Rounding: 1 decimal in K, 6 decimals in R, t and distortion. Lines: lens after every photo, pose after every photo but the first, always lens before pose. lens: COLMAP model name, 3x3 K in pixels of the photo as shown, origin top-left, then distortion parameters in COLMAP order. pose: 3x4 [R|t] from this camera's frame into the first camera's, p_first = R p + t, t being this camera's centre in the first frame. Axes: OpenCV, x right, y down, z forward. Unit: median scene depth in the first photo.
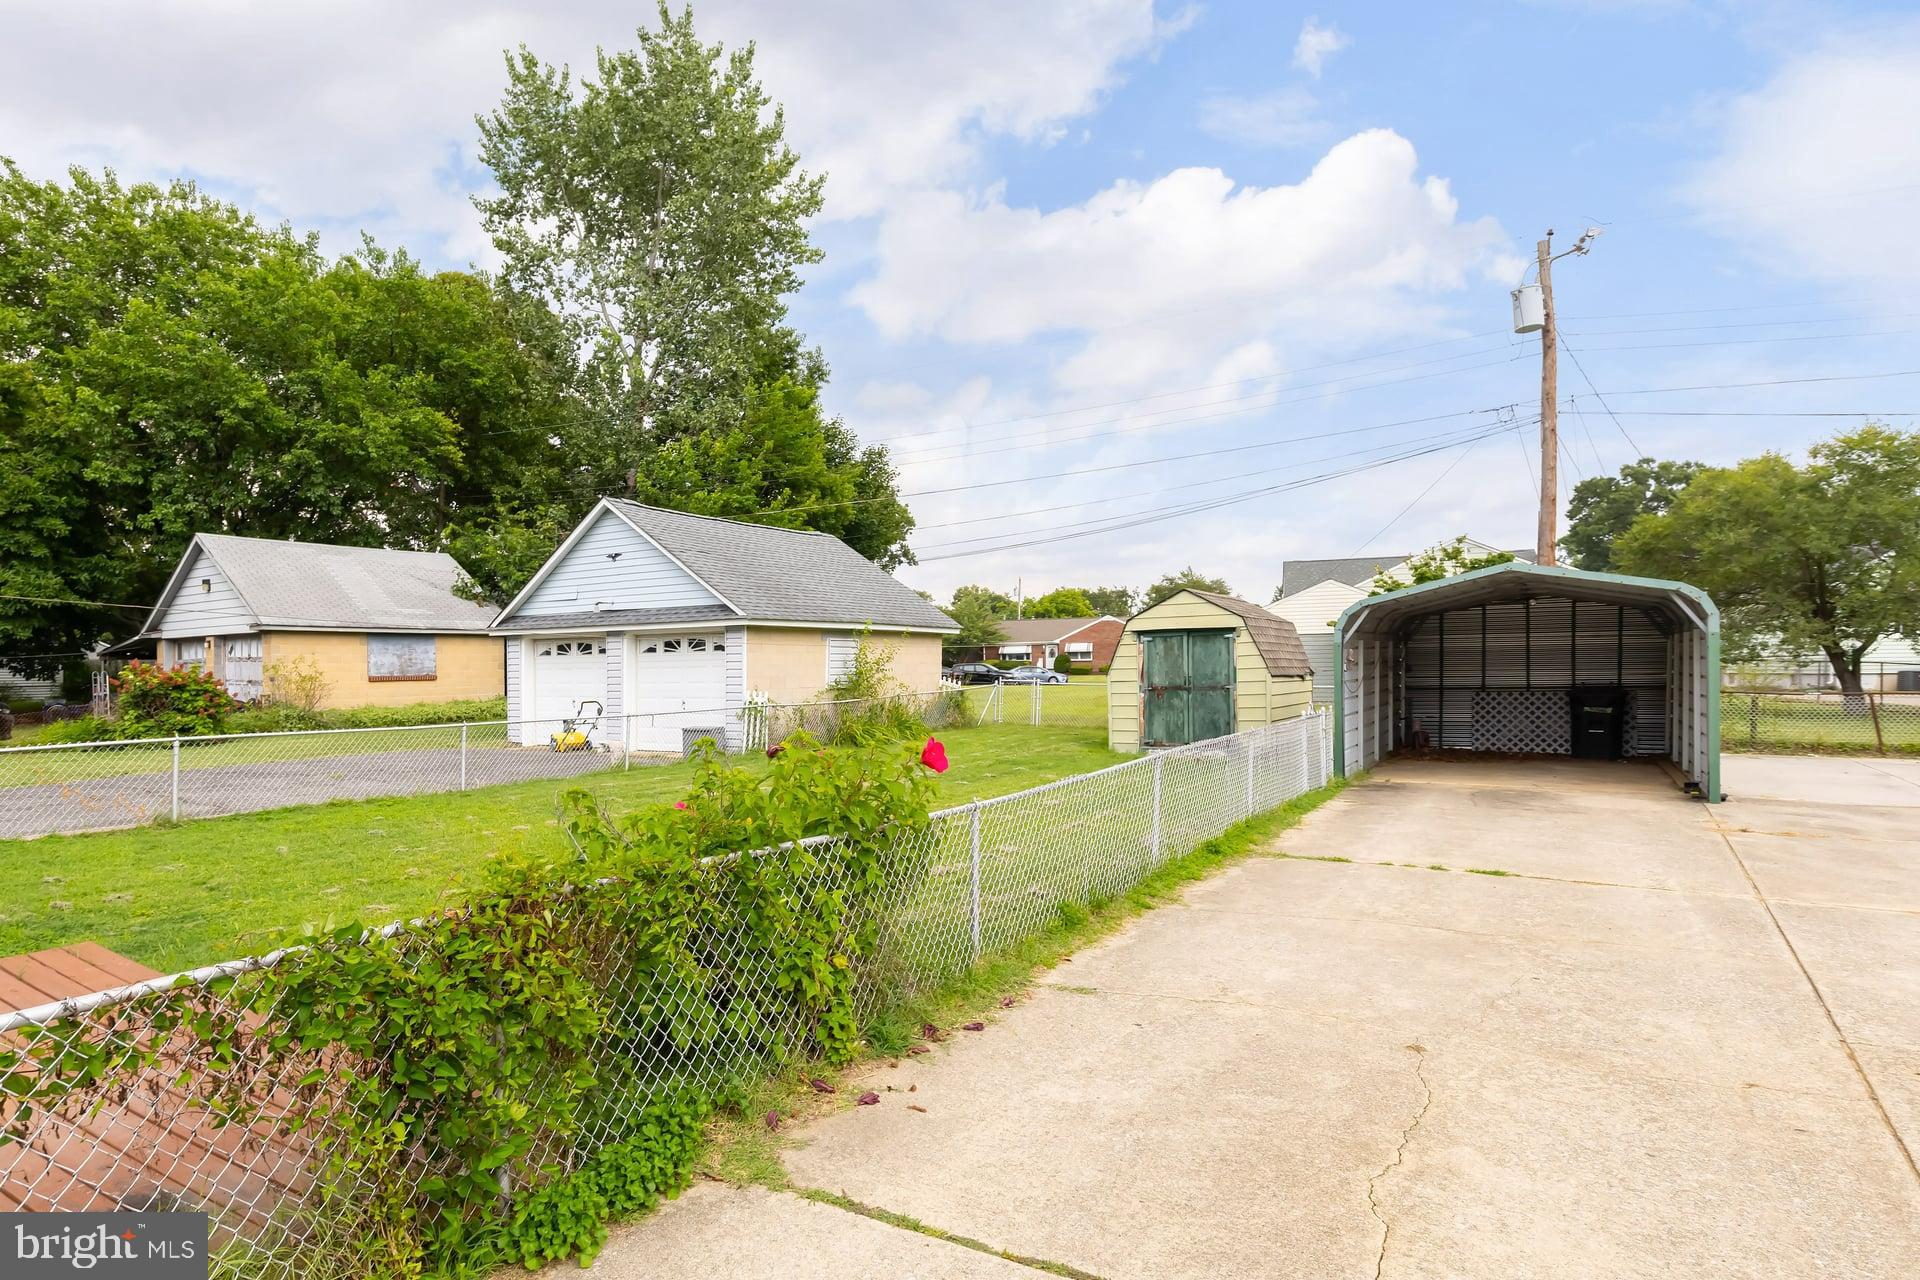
lens RADIAL K [[991.2, 0, 958.0], [0, 991.2, 650.4], [0, 0, 1]] dist [0.000363, 0.000348]
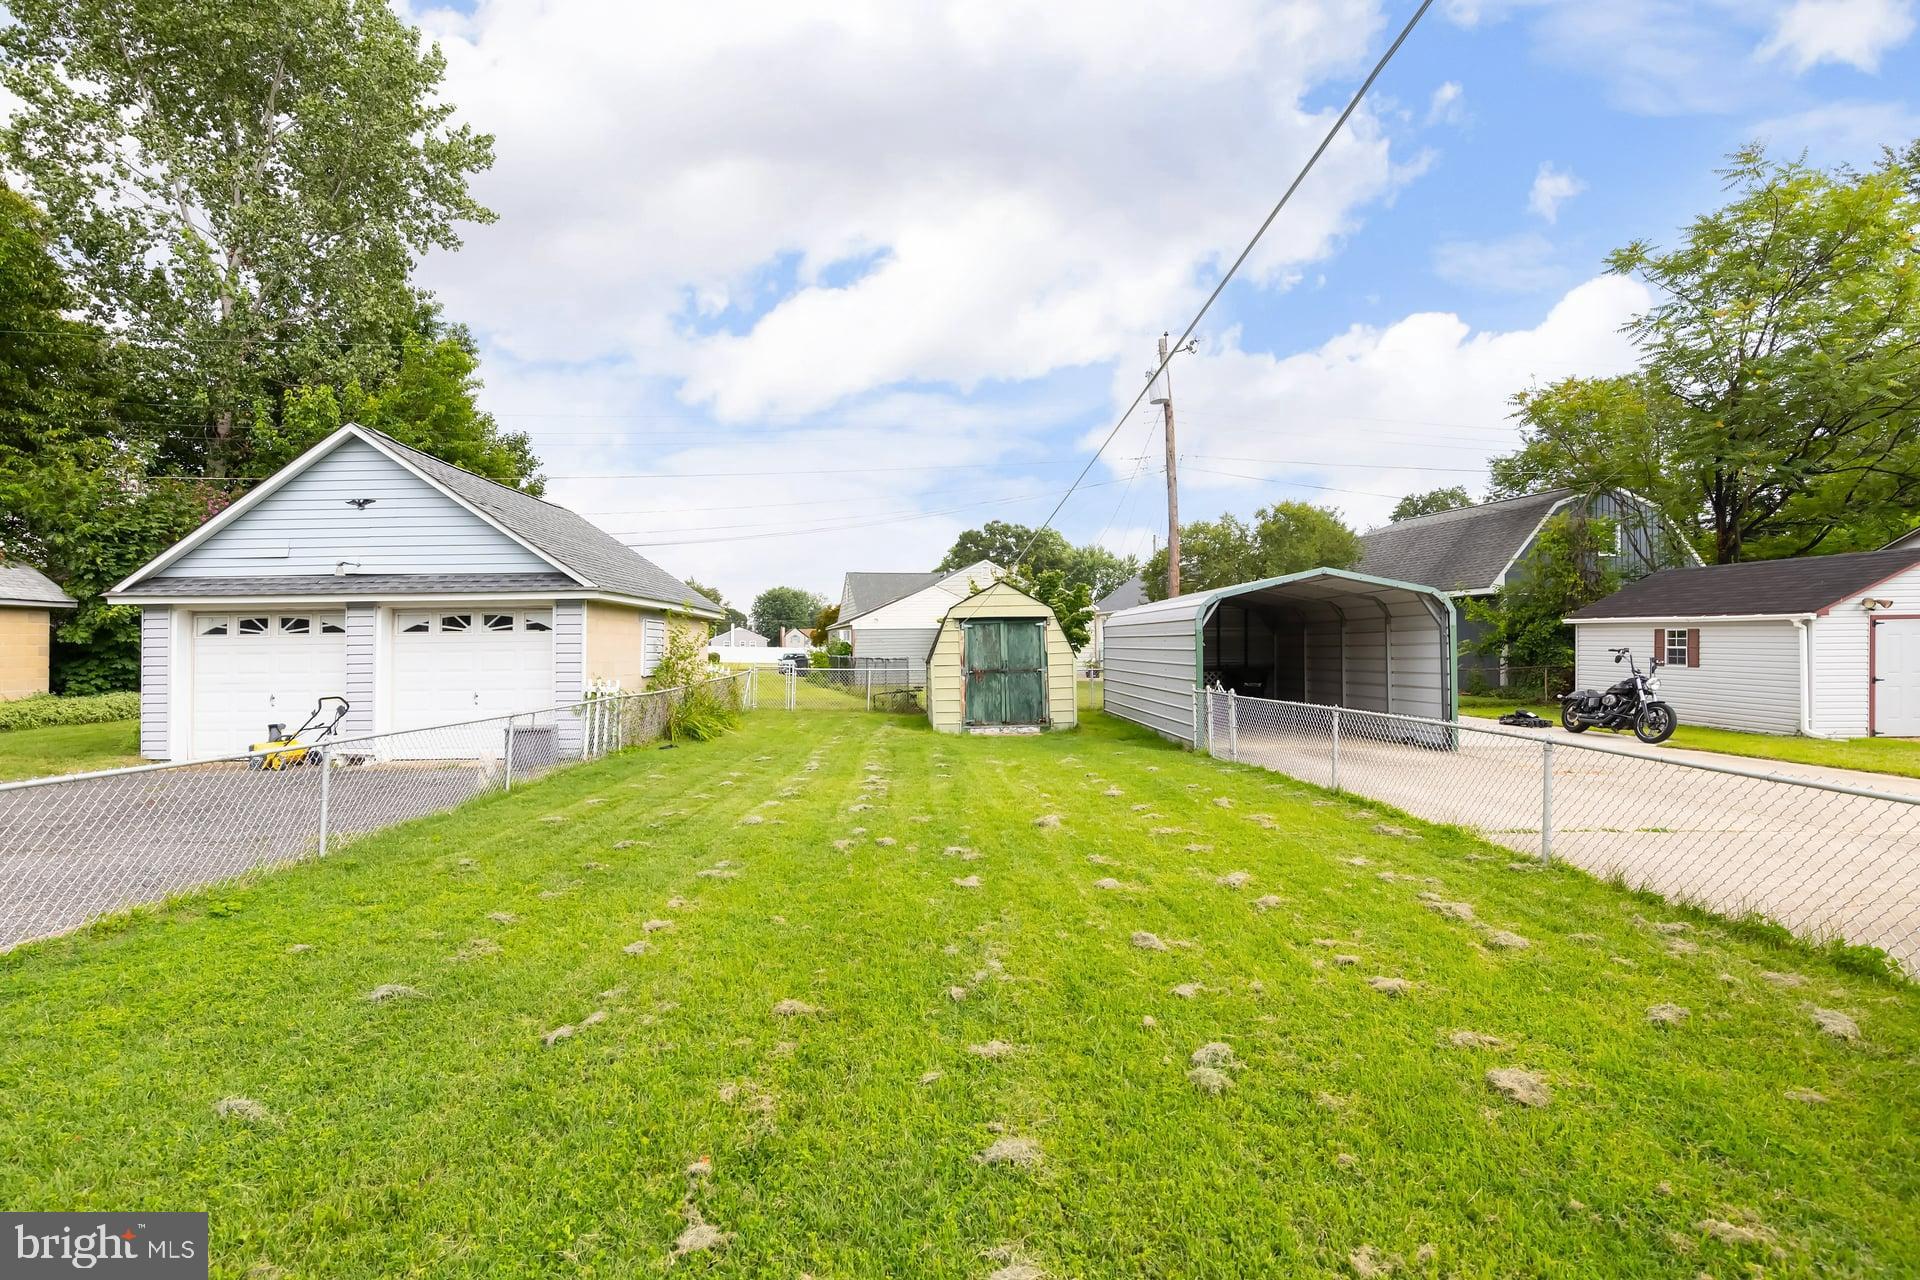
lens RADIAL K [[800.1, 0, 961.3], [0, 800.1, 640.2], [0, 0, 1]] dist [-0.003638, -0.001152]
pose [[0.871249, 0.009162, 0.490756, -0.240203], [-0.007329, 0.999957, -0.005656, 0.008734], [-0.490787, 0.001331, 0.871279, 0.248229]]
